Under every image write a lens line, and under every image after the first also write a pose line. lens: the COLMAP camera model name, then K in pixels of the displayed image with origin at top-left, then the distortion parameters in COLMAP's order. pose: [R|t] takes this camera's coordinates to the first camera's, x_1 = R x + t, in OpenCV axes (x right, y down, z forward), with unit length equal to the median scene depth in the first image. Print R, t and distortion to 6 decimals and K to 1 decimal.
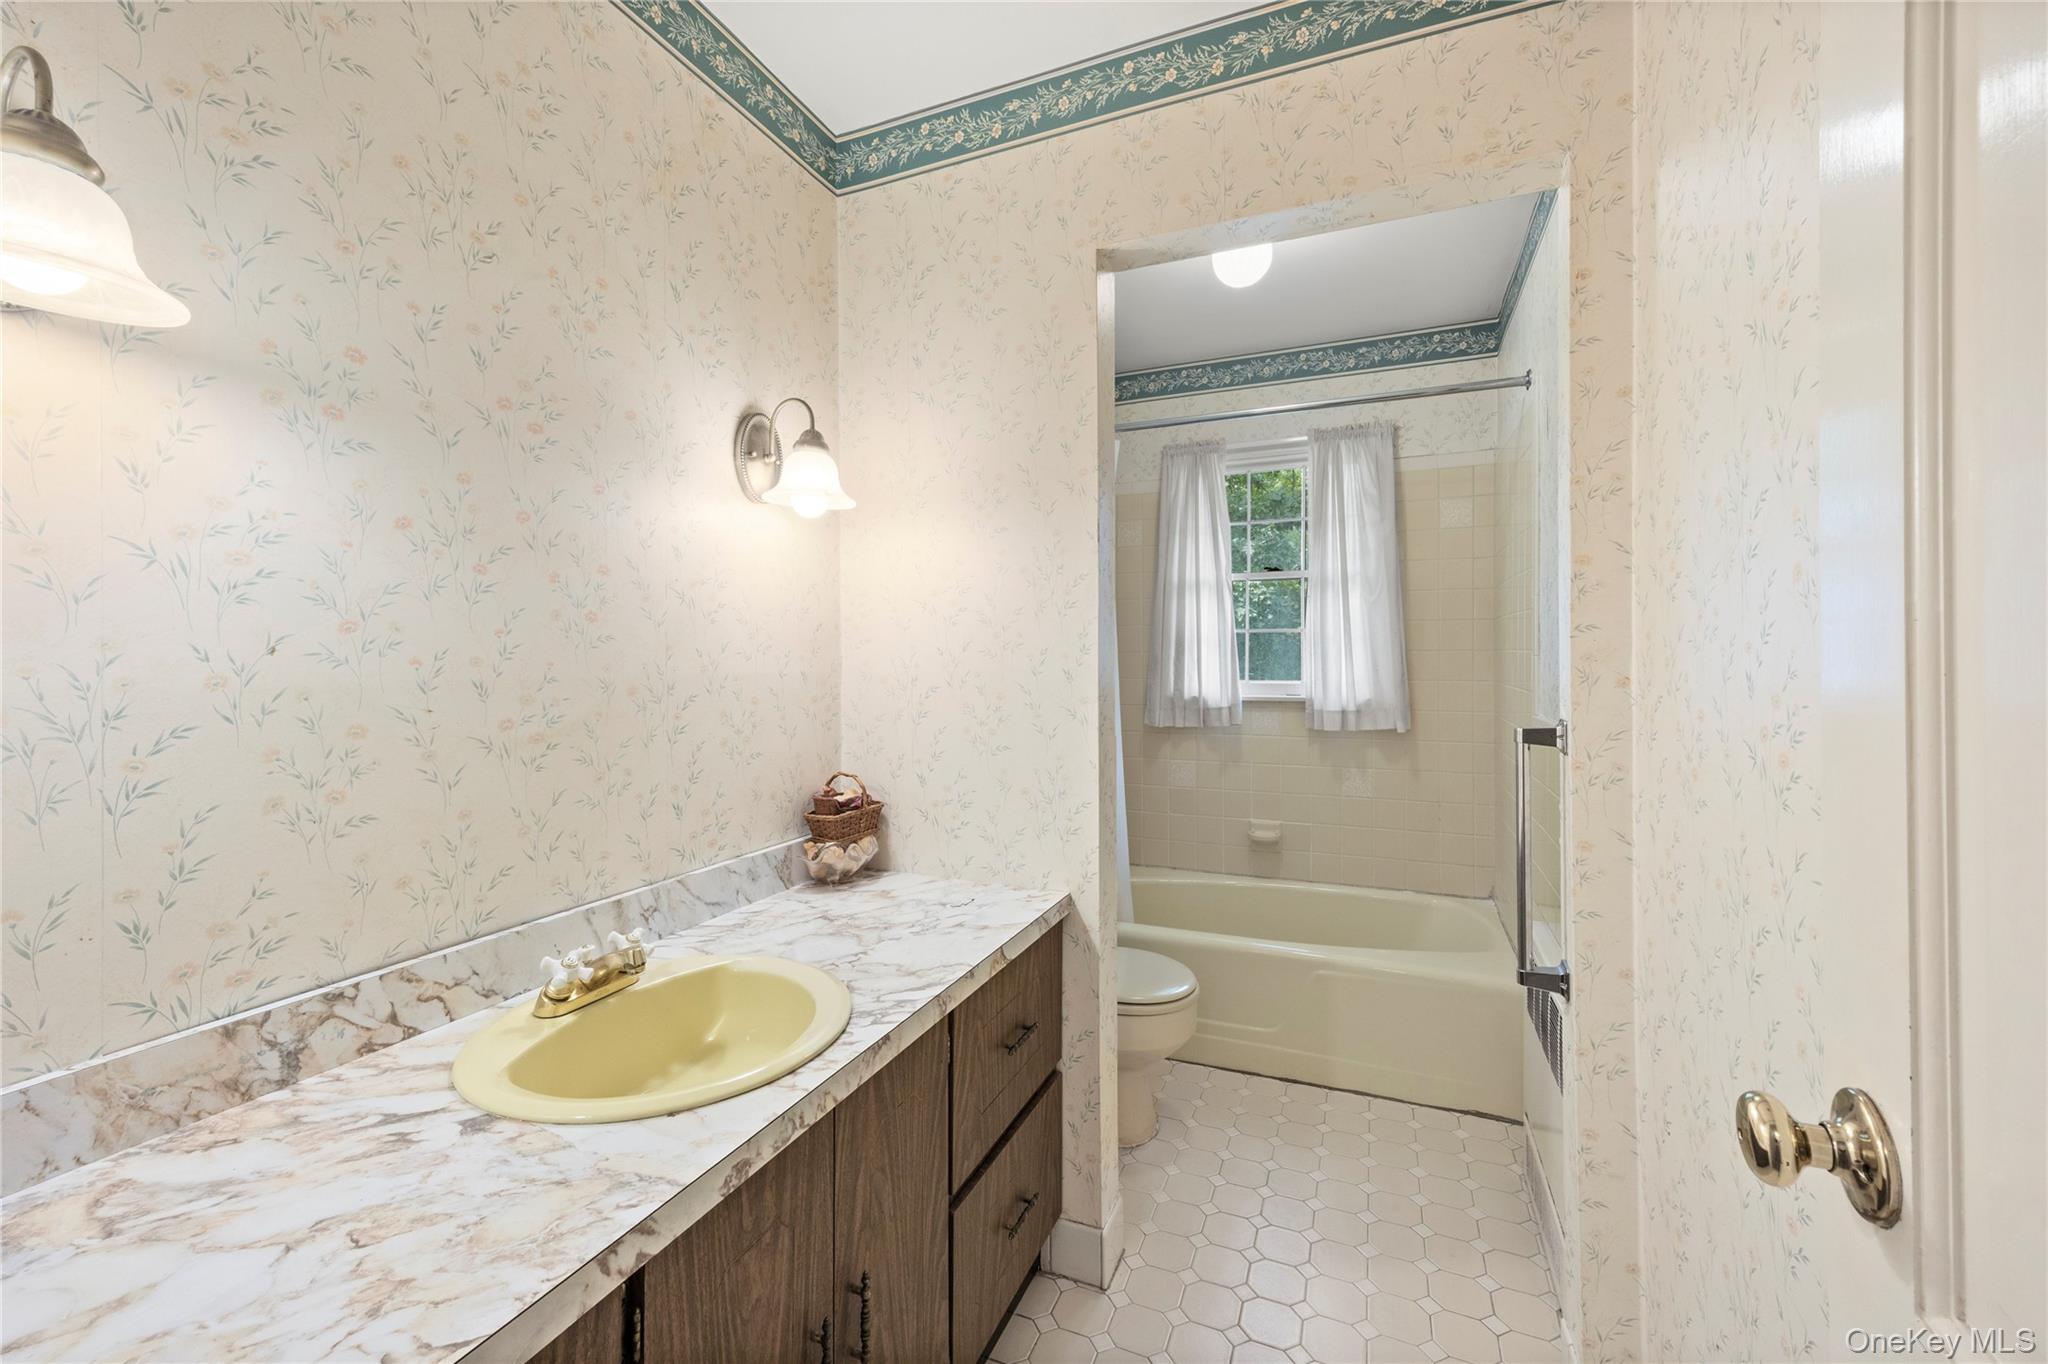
lens RADIAL K [[814.9, 0, 1026.1], [0, 814.9, 668.4], [0, 0, 1]] dist [0.001052, 0.000069]
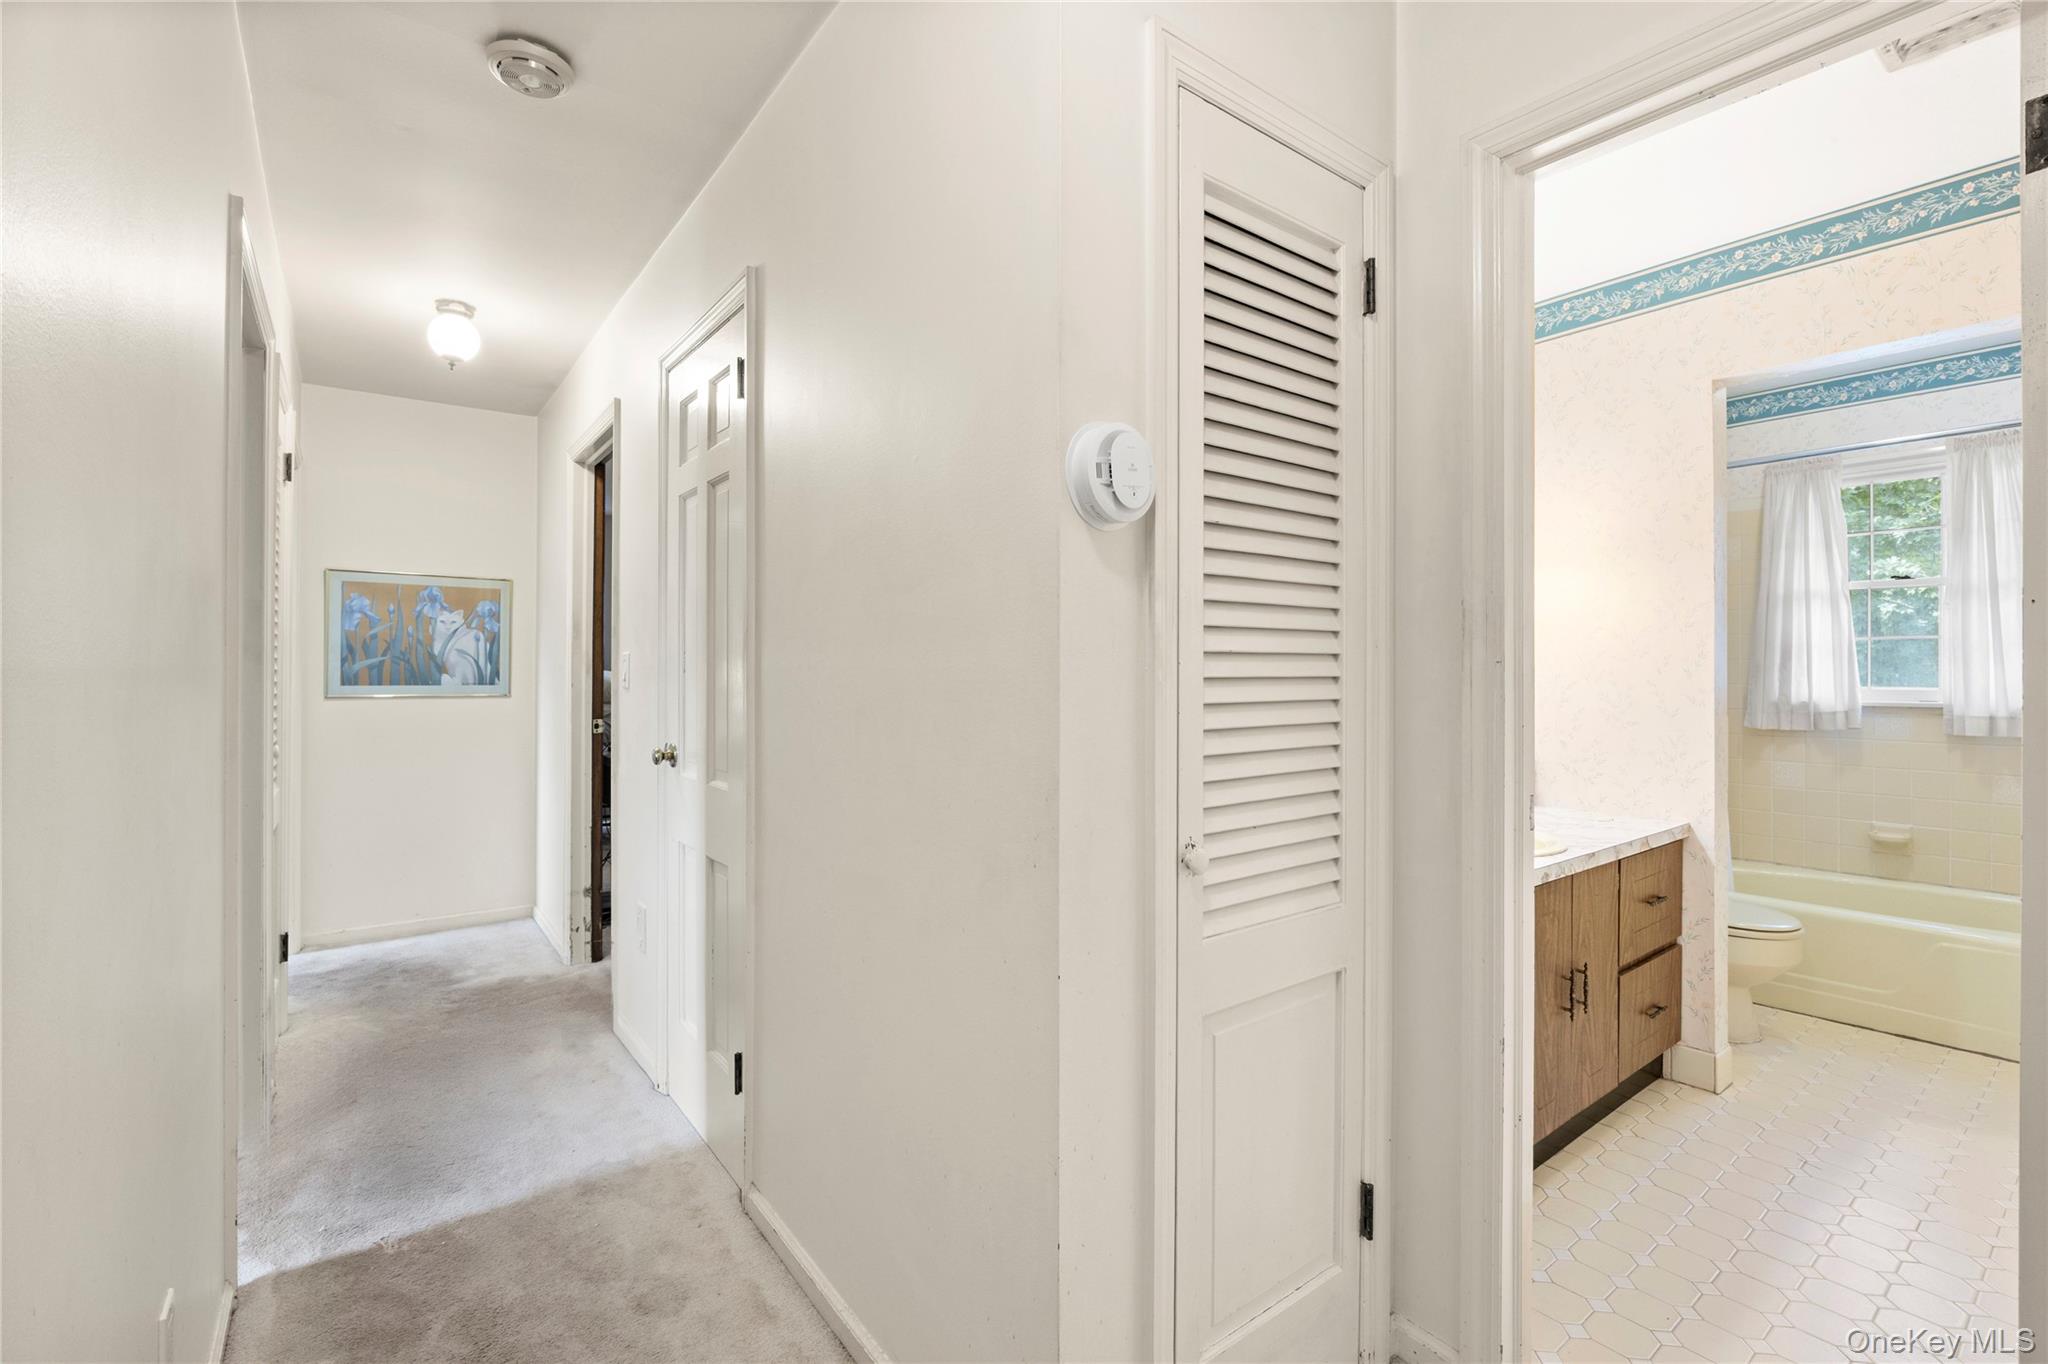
lens RADIAL K [[909.2, 0, 1024.2], [0, 909.2, 669.1], [0, 0, 1]] dist [-0.009039, 0.000160]
pose [[0.870131, 0.003499, -0.492808, -0.110252], [-0.009885, 0.999898, -0.010353, 0.017401], [0.492721, 0.013880, 0.870076, -0.595895]]
